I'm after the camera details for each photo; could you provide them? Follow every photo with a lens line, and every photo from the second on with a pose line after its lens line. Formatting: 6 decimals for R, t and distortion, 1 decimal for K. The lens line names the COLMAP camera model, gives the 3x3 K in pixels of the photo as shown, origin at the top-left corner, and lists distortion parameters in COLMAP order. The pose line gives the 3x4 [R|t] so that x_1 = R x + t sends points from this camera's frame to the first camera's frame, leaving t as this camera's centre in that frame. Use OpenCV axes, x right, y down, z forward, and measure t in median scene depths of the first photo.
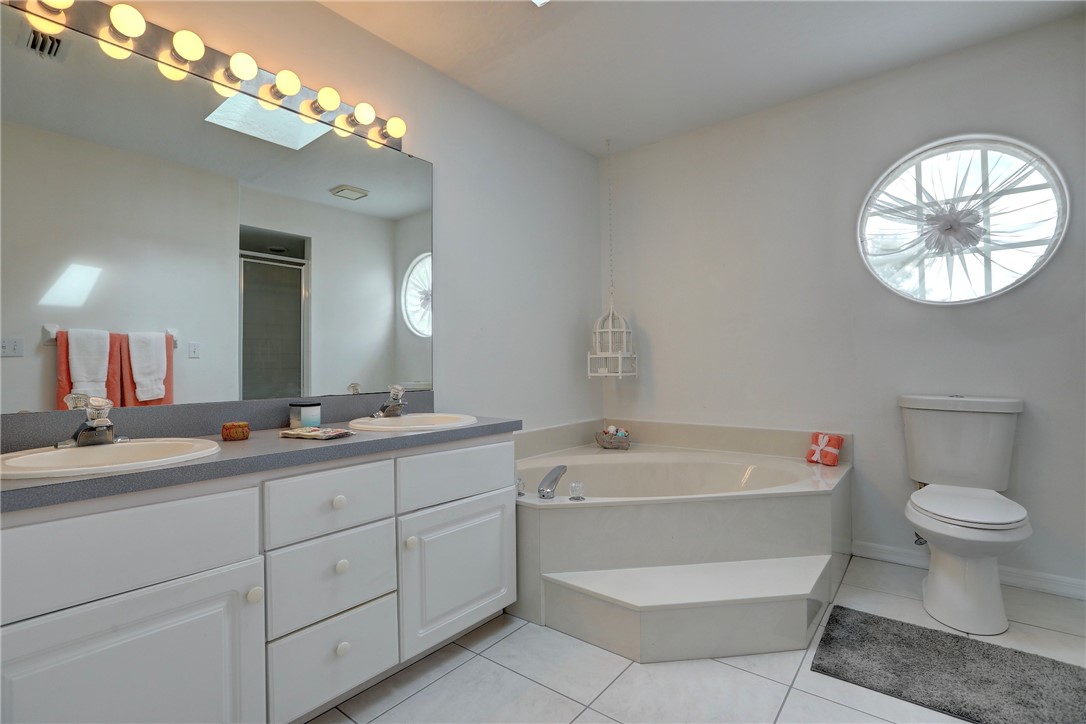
lens RADIAL K [[490.0, 0, 544.7], [0, 490.0, 359.4], [0, 0, 1]] dist [-0.049578, 0.016293]
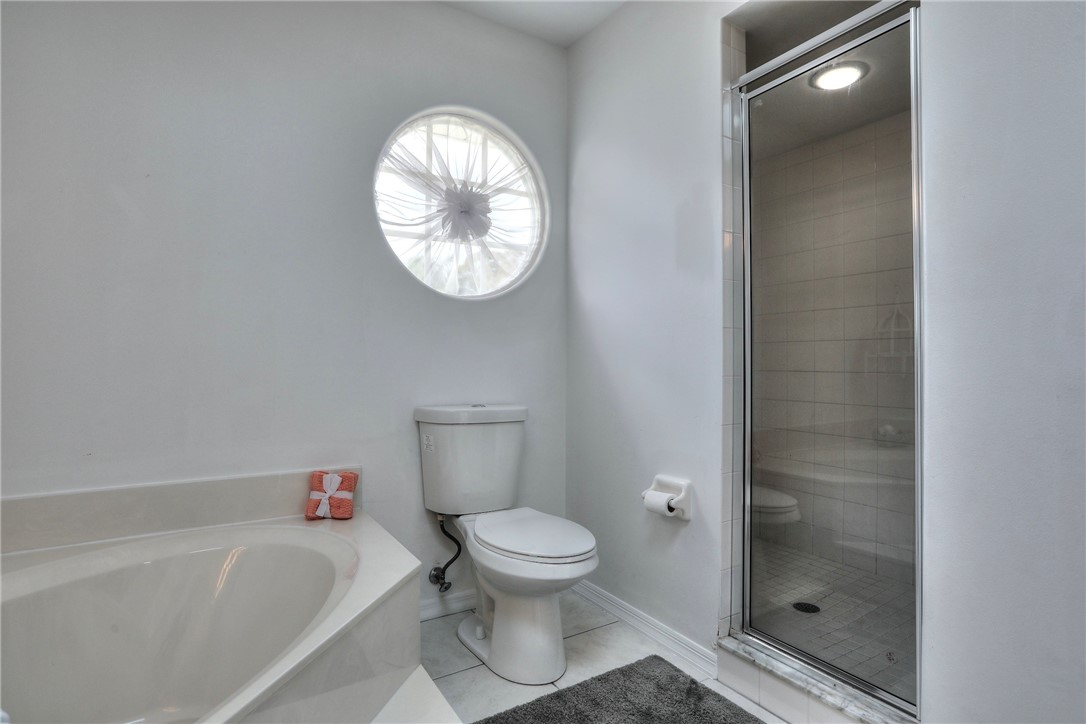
lens RADIAL K [[556.9, 0, 538.2], [0, 556.9, 357.9], [0, 0, 1]] dist [-0.031132, 0.017713]
pose [[0.302825, 0.031783, 0.952516, -0.060954], [-0.022819, 0.999399, -0.026093, 0.013646], [-0.952773, -0.013834, 0.303369, 0.544474]]
